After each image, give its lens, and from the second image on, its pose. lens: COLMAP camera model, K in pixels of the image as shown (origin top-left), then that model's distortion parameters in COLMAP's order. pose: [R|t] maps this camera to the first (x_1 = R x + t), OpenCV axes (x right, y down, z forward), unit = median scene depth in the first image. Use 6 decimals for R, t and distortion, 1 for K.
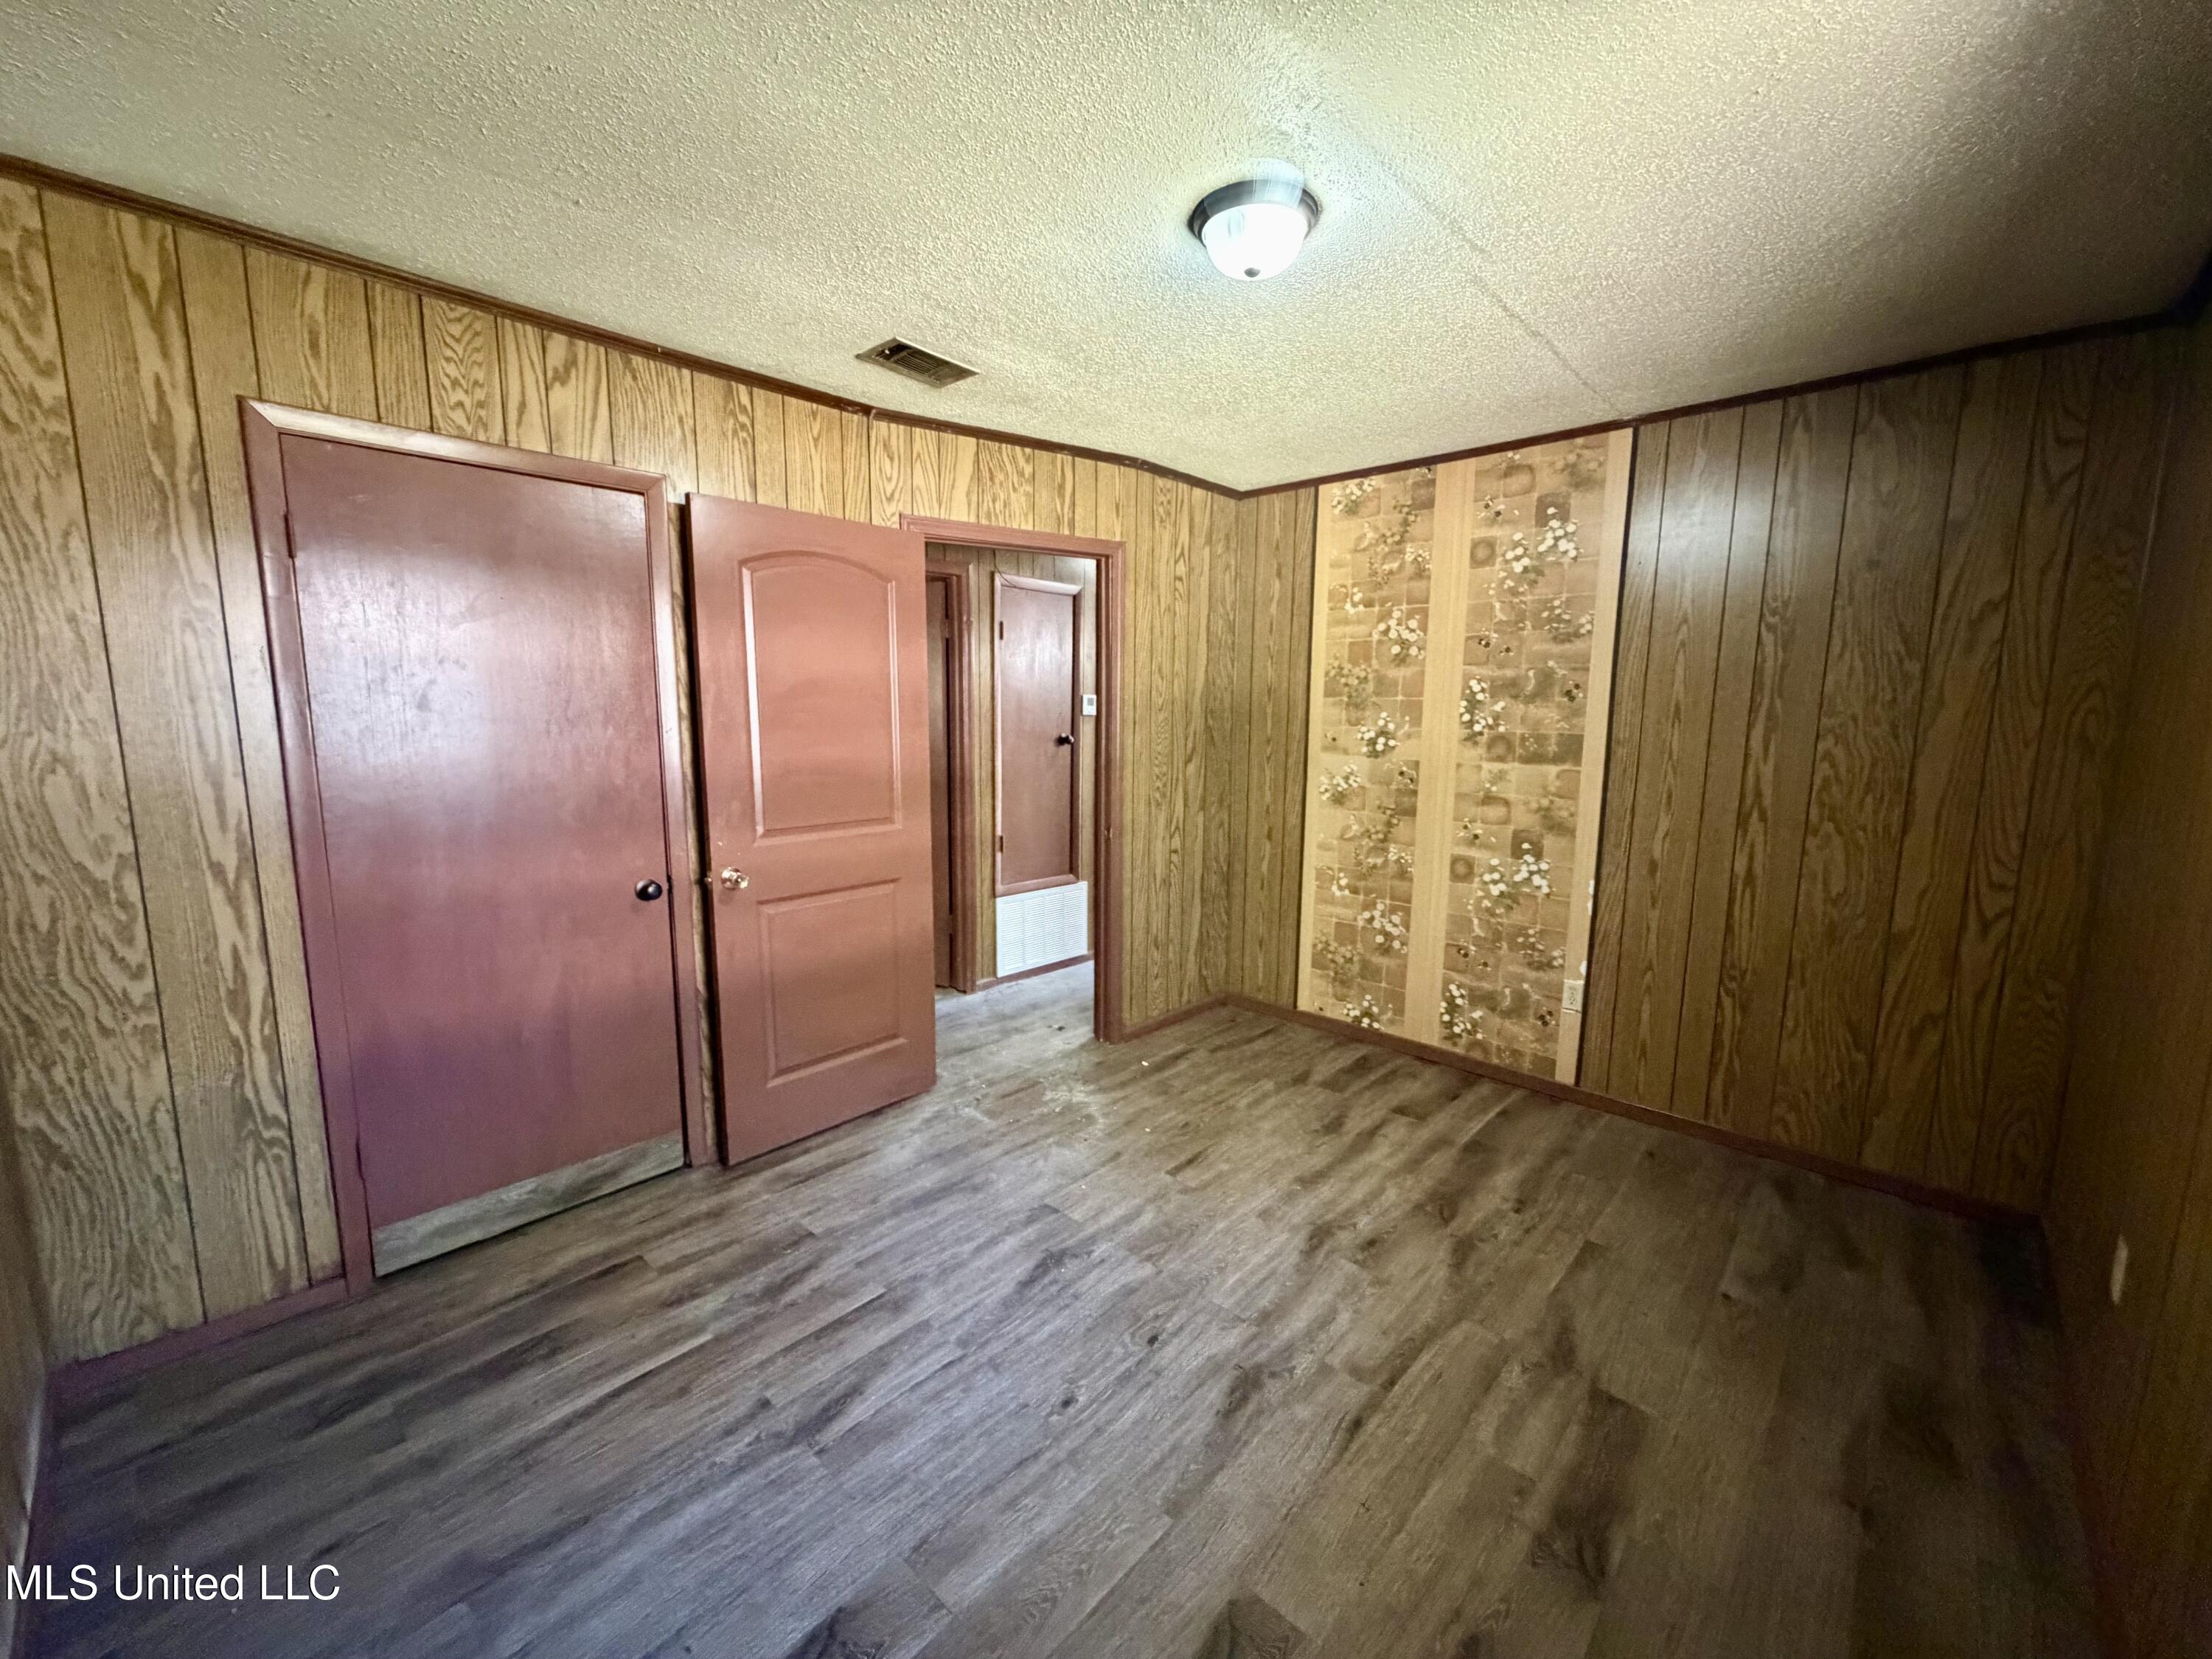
lens RADIAL K [[881.8, 0, 1110.0], [0, 881.8, 828.0], [0, 0, 1]] dist [0.000119, -0.000127]
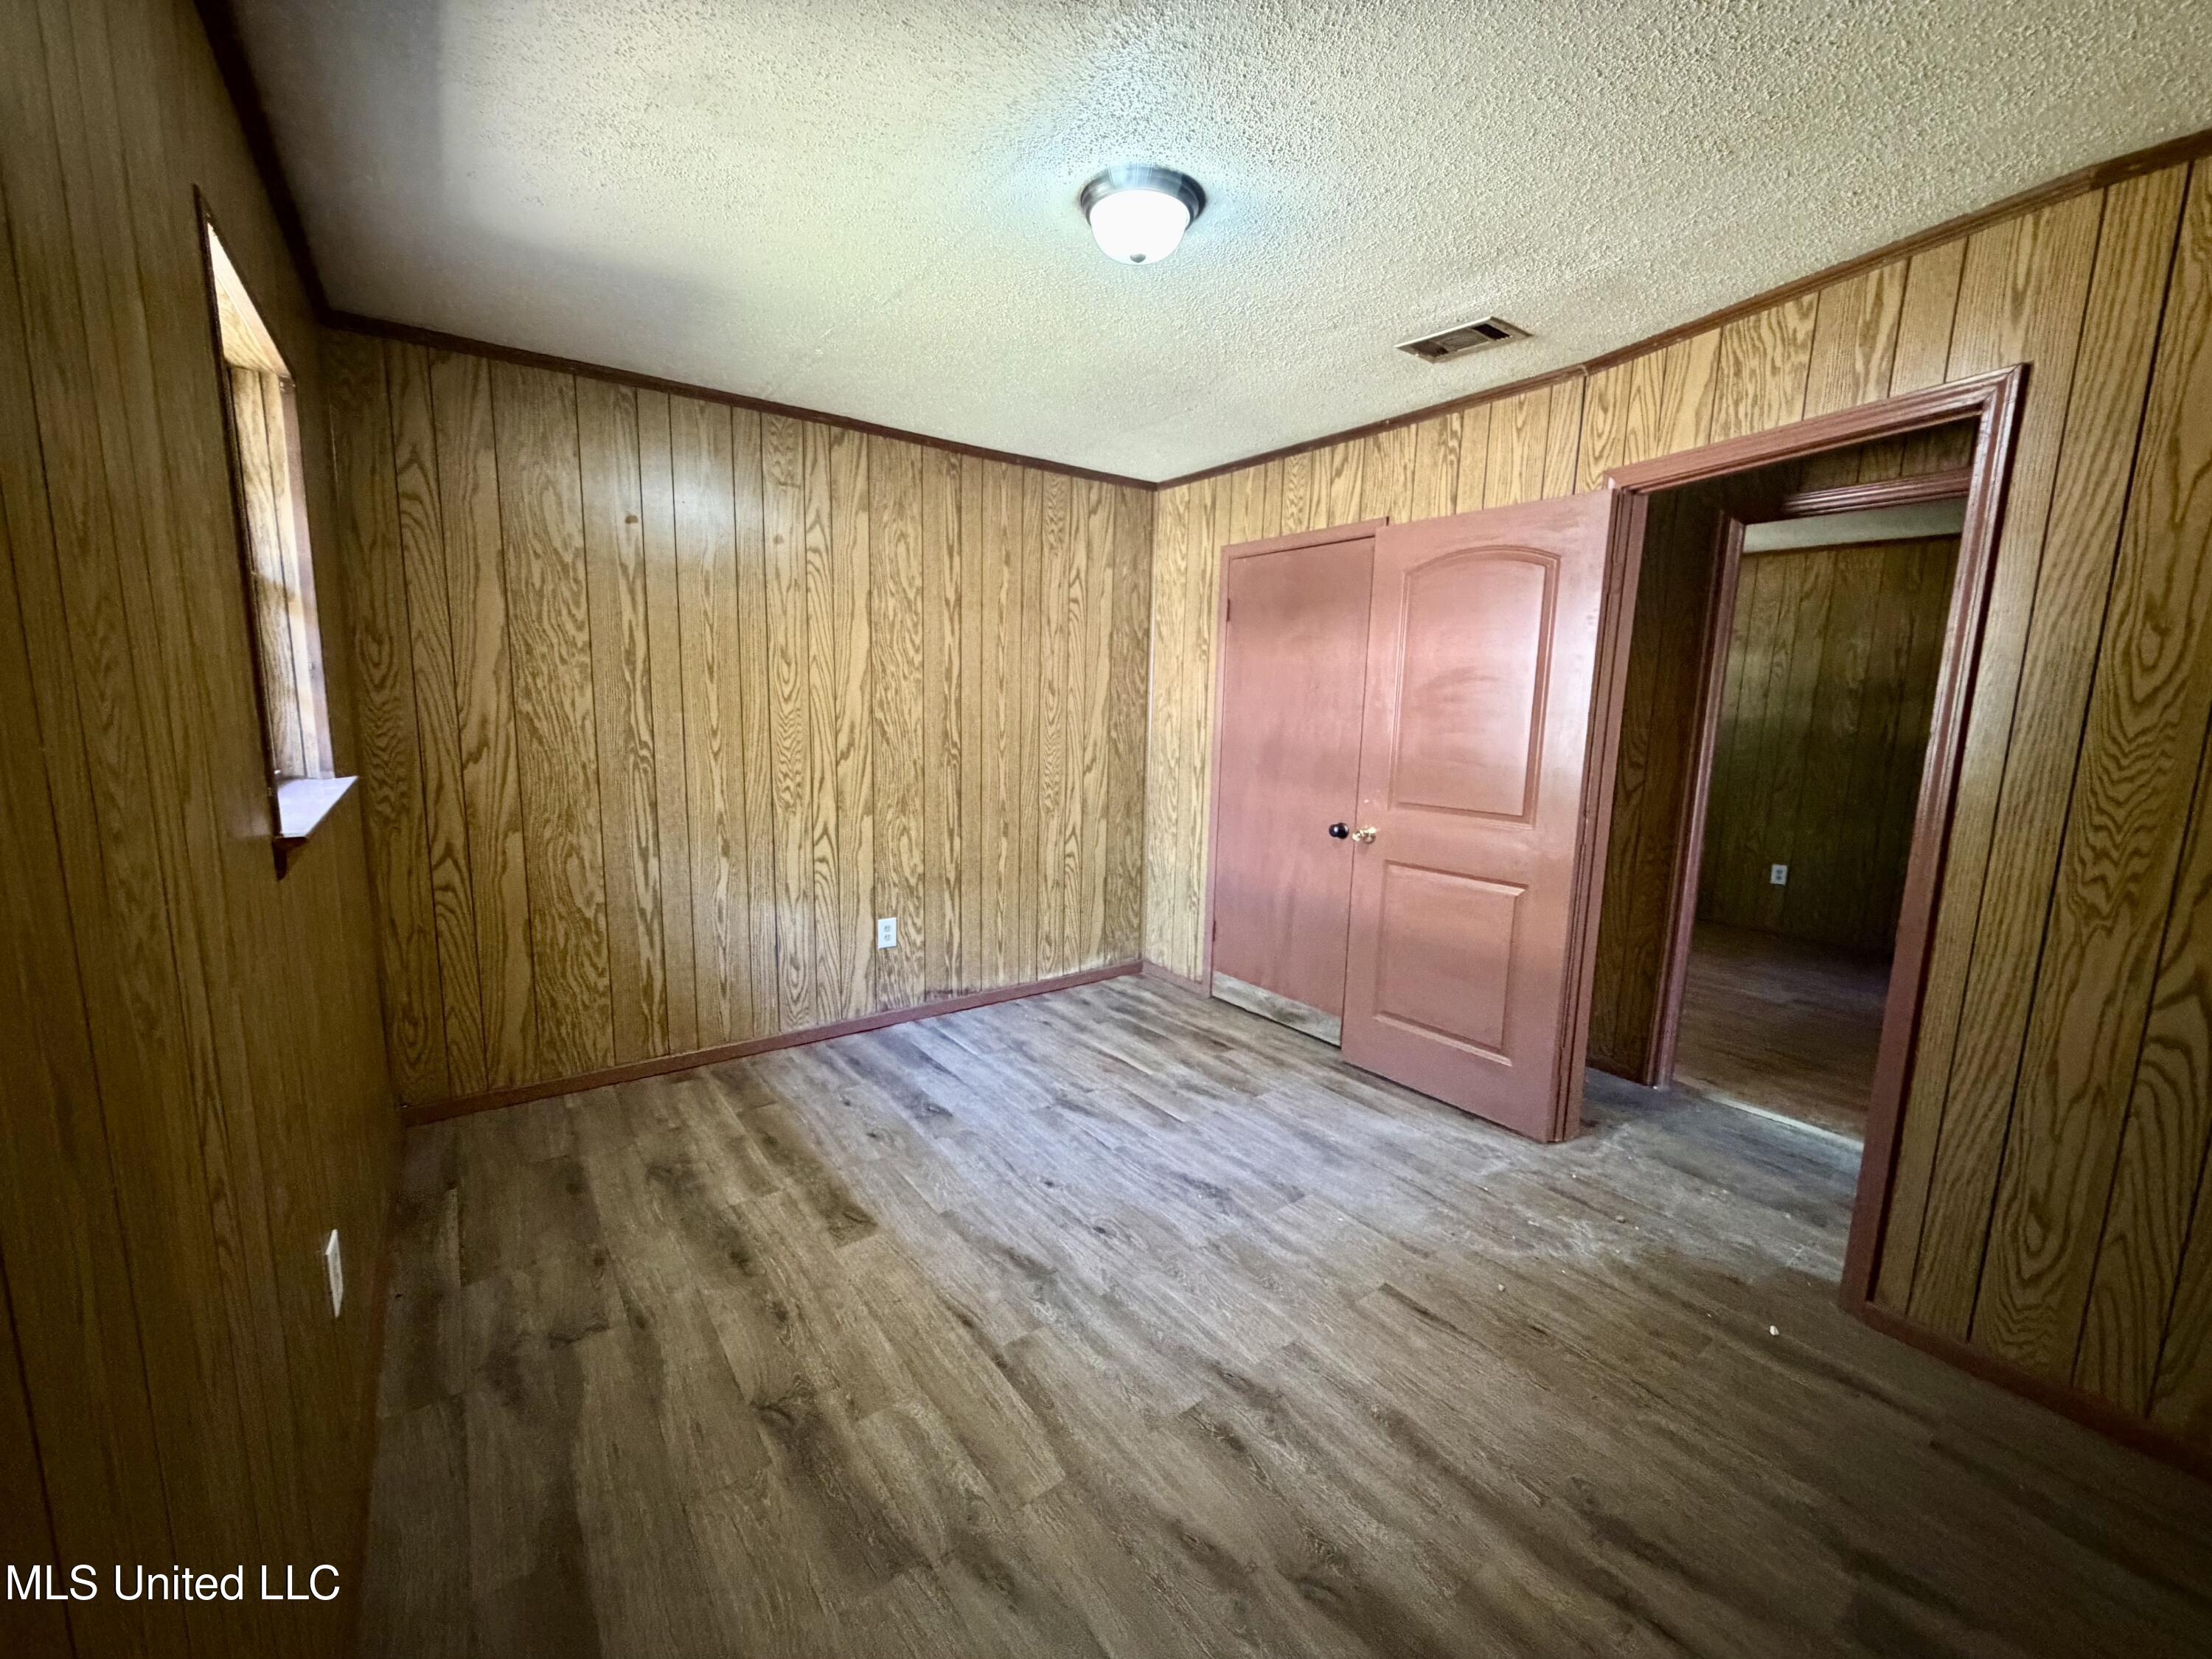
lens RADIAL K [[881.8, 0, 1092.2], [0, 881.8, 828.2], [0, 0, 1]] dist [0.000119, -0.000127]
pose [[-0.193640, 0.130912, -0.972299, 0.955491], [-0.156230, 0.974296, 0.162295, -0.103095], [0.968553, 0.183329, -0.168210, 0.938622]]
